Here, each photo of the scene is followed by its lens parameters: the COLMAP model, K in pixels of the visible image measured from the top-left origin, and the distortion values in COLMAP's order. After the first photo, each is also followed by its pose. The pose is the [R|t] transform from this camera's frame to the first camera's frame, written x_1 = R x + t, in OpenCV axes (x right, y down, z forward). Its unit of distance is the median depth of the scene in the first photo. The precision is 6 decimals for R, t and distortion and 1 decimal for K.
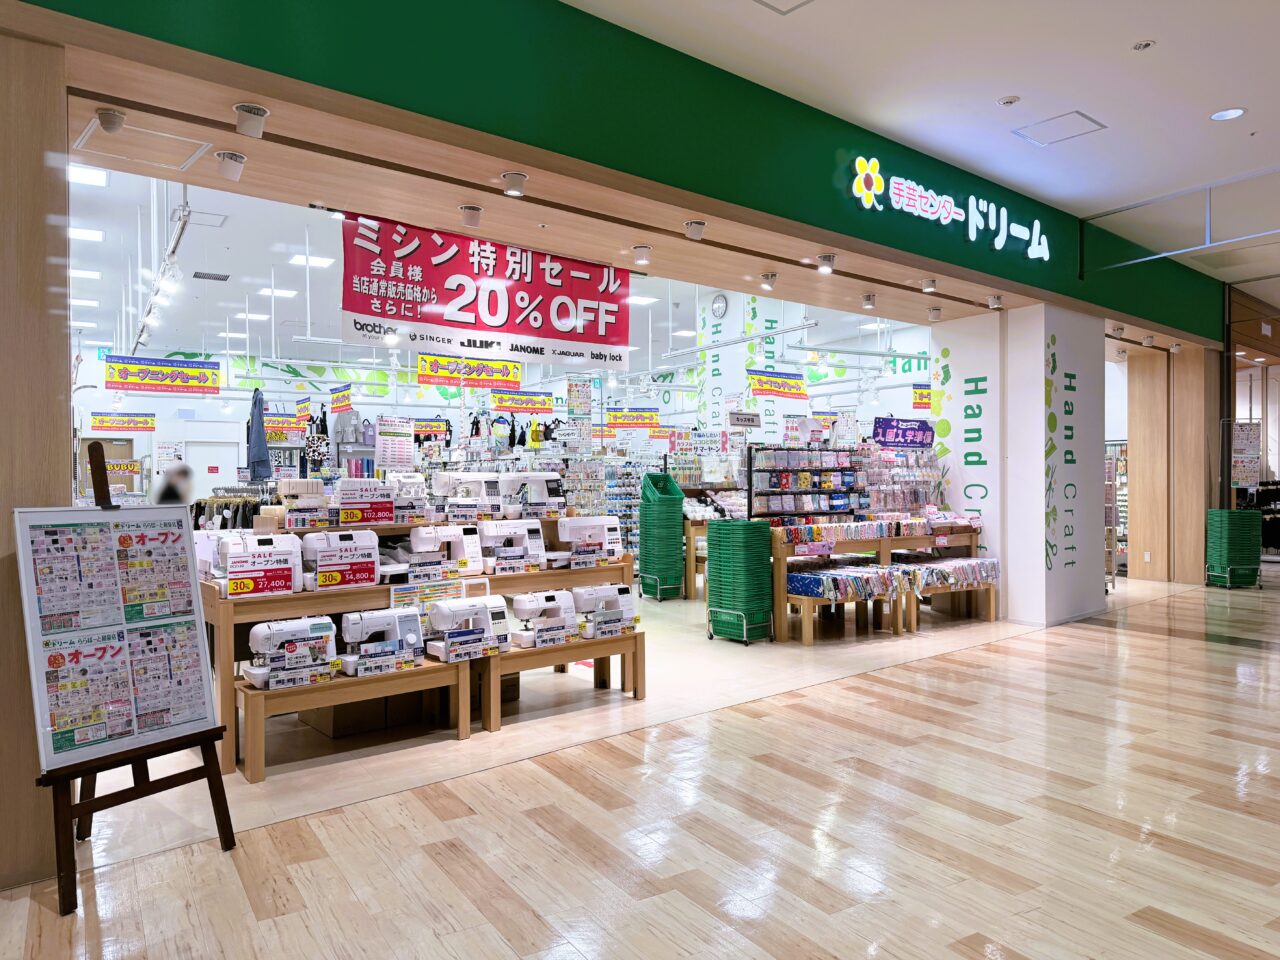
lens RADIAL K [[879.3, 0, 639.7], [0, 879.3, 479.3], [0, 0, 1]] dist [0.008421, 0.000344]
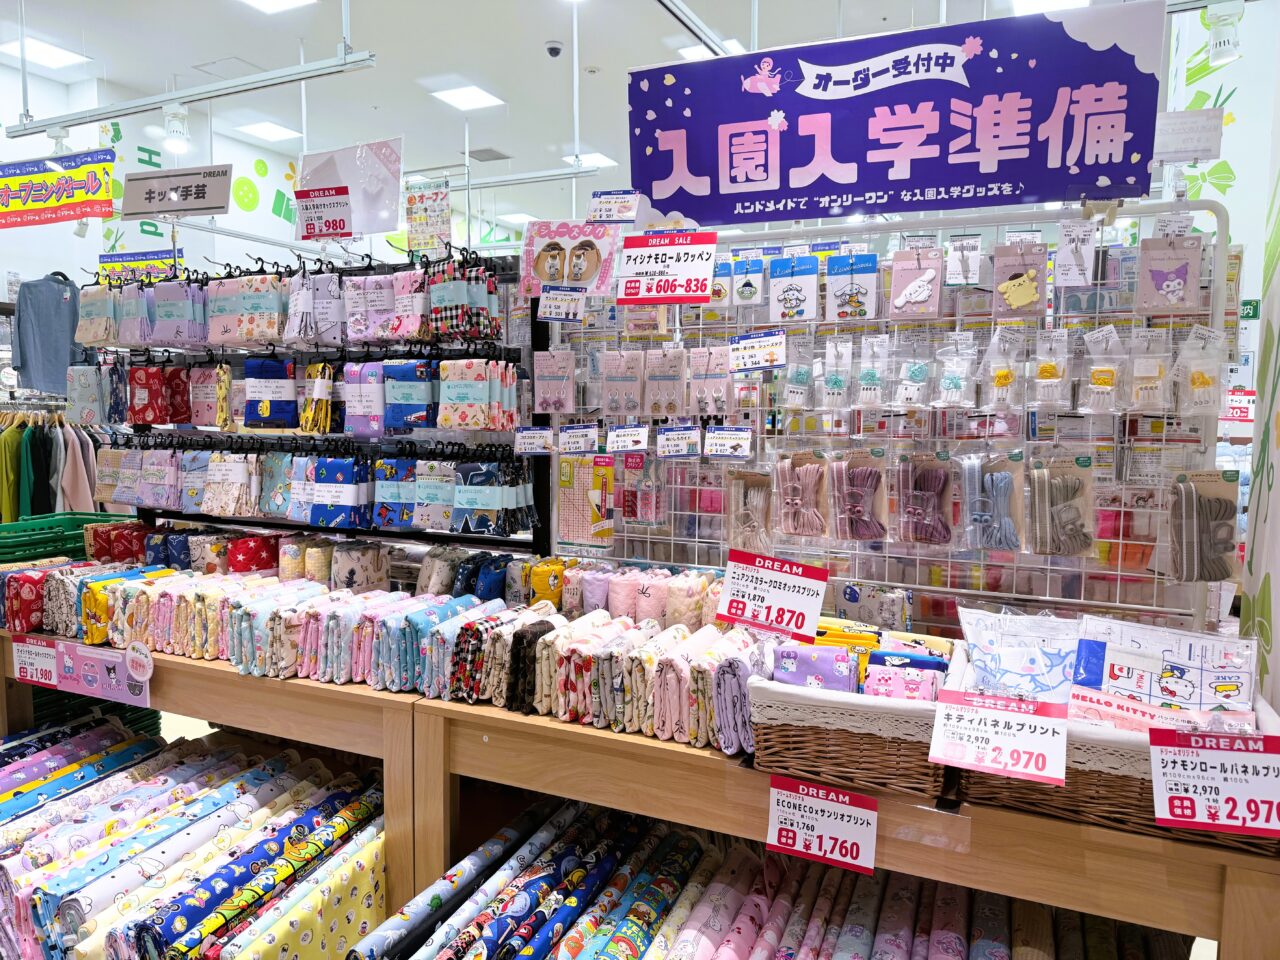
lens RADIAL K [[879.3, 0, 637.7], [0, 879.3, 482.4], [0, 0, 1]] dist [0.008421, 0.000344]
pose [[0.571897, 0.083856, -0.816028, 0.431238], [-0.009689, 0.995383, 0.095495, 0.000623], [0.820268, -0.046707, 0.570069, 0.879145]]
